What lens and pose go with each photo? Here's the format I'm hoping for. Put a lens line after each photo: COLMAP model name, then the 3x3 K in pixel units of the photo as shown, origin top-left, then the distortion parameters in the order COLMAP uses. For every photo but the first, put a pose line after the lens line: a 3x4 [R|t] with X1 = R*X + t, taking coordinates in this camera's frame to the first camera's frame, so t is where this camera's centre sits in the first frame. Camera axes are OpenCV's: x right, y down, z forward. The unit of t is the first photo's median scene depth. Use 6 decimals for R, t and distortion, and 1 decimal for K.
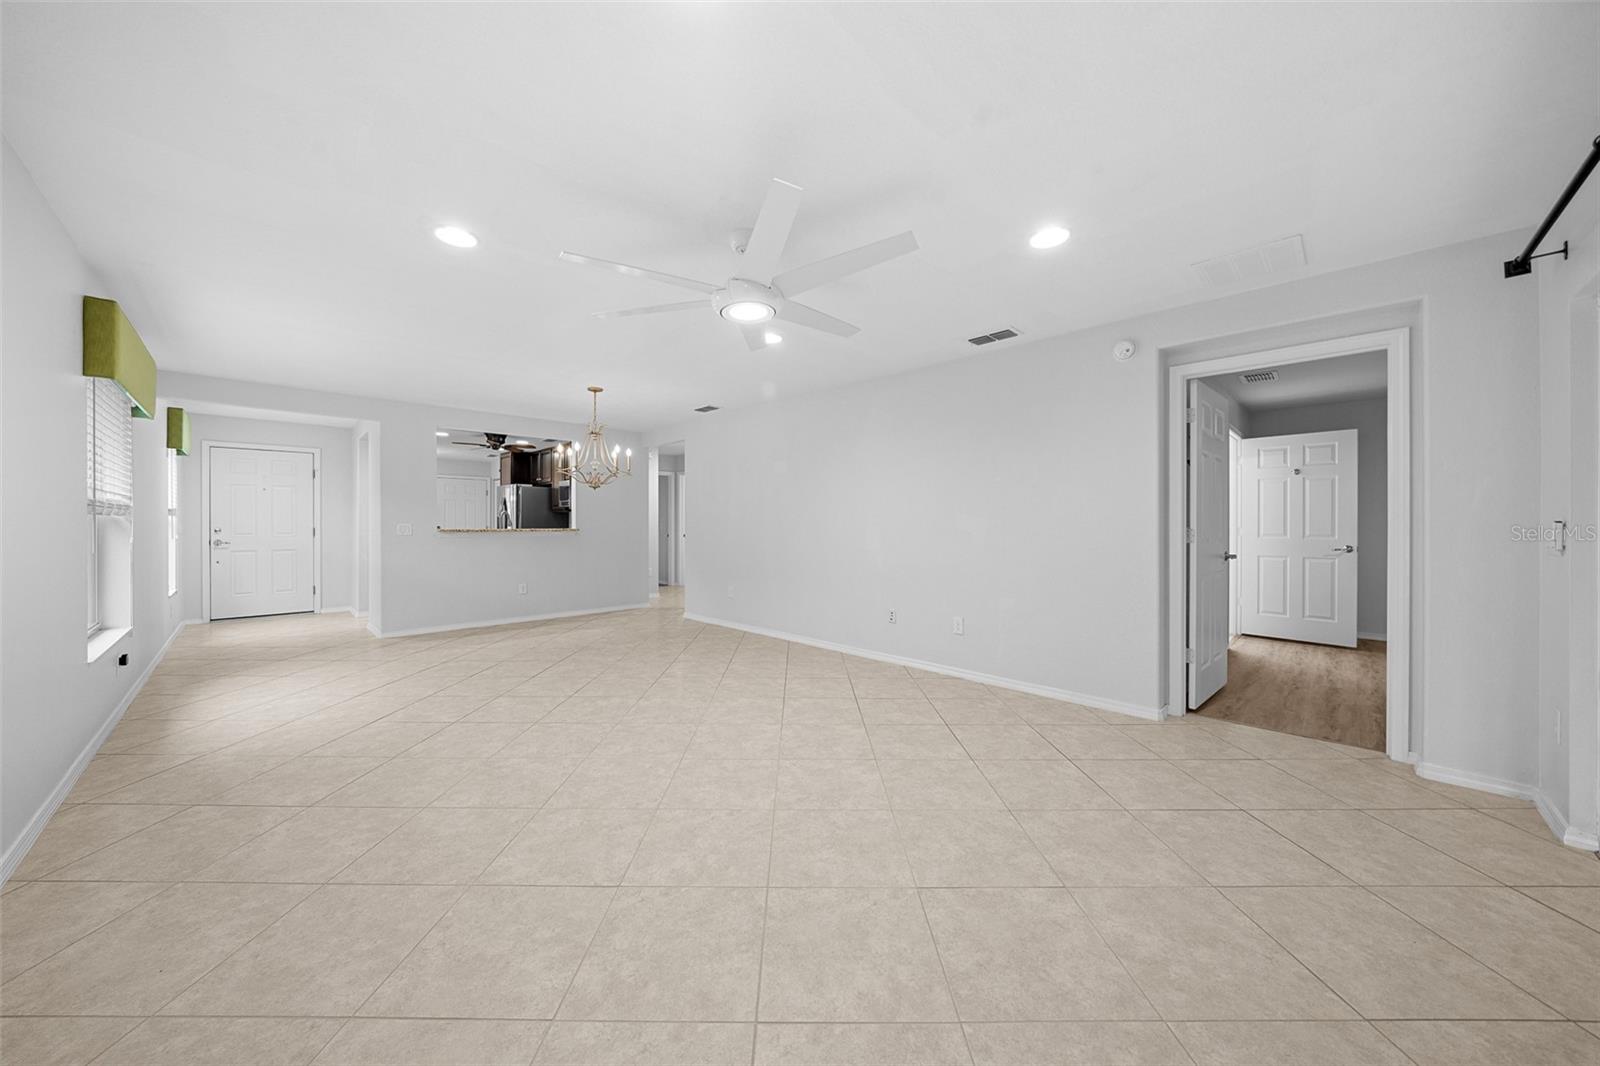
lens RADIAL K [[542.3, 0, 788.4], [0, 542.3, 522.9], [0, 0, 1]] dist [-0.001414, -0.000070]
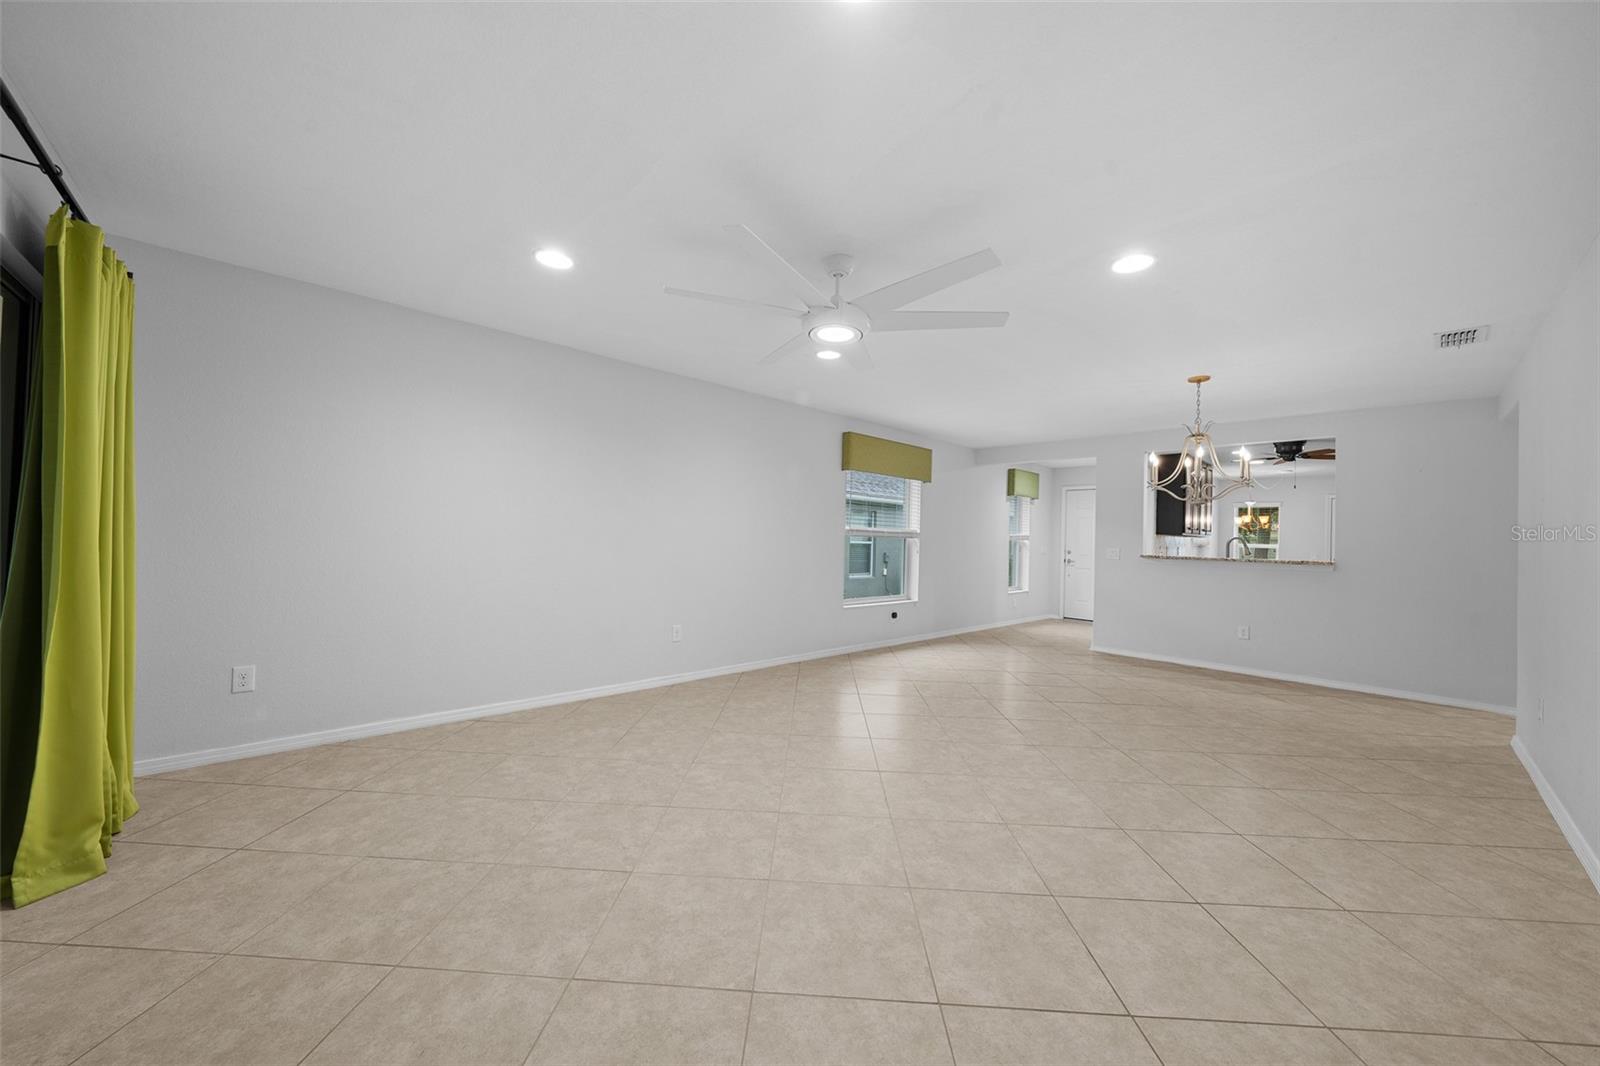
lens RADIAL K [[564.0, 0, 808.0], [0, 564.0, 531.9], [0, 0, 1]] dist [0.000473, 0.000167]
pose [[-0.012125, -0.013653, -0.999833, 0.842793], [-0.027168, 0.999542, -0.013319, -0.000010], [0.999557, 0.027002, -0.012490, 0.830966]]
